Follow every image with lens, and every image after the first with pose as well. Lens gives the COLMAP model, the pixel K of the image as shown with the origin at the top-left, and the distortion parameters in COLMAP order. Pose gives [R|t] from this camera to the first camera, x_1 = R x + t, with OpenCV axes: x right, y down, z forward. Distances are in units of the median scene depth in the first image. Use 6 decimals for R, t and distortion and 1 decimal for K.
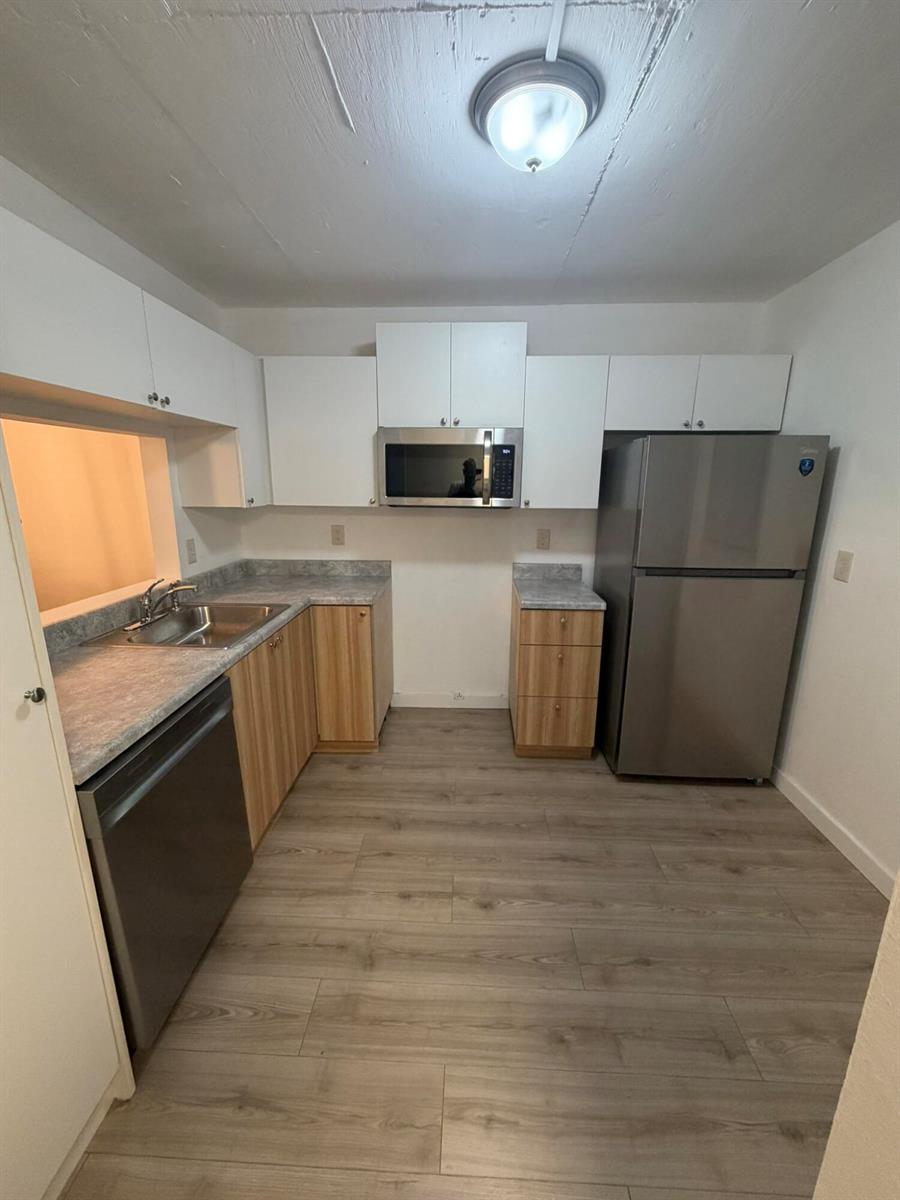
lens RADIAL K [[475.4, 0, 450.7], [0, 475.4, 595.4], [0, 0, 1]] dist [0.008681, 0.000139]
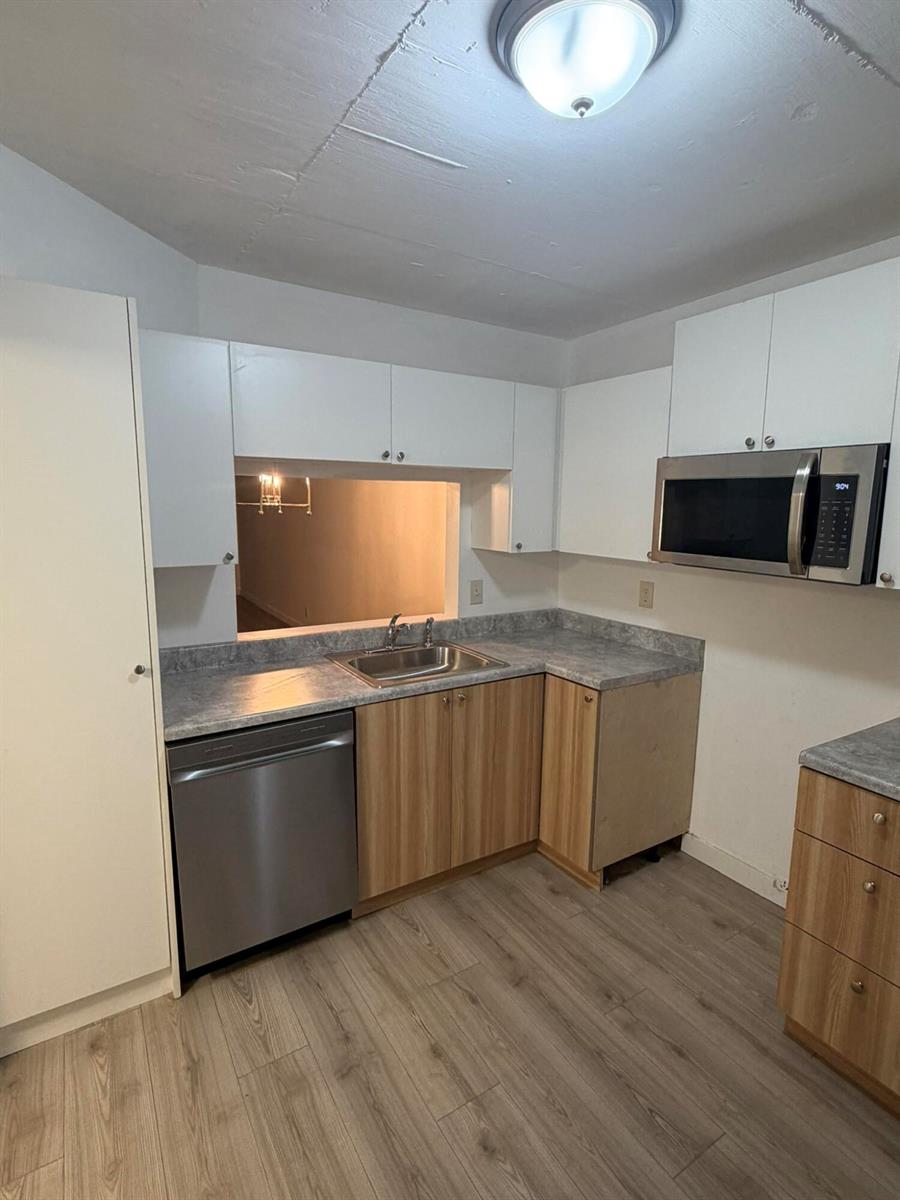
lens RADIAL K [[601.9, 0, 450.0], [0, 601.9, 600.0], [0, 0, 1]] dist [0.007170, -0.001572]
pose [[0.570791, 0.131602, -0.810480, 0.494434], [-0.200885, 0.979457, 0.017564, -0.097576], [0.796142, 0.152788, 0.585503, 0.249676]]
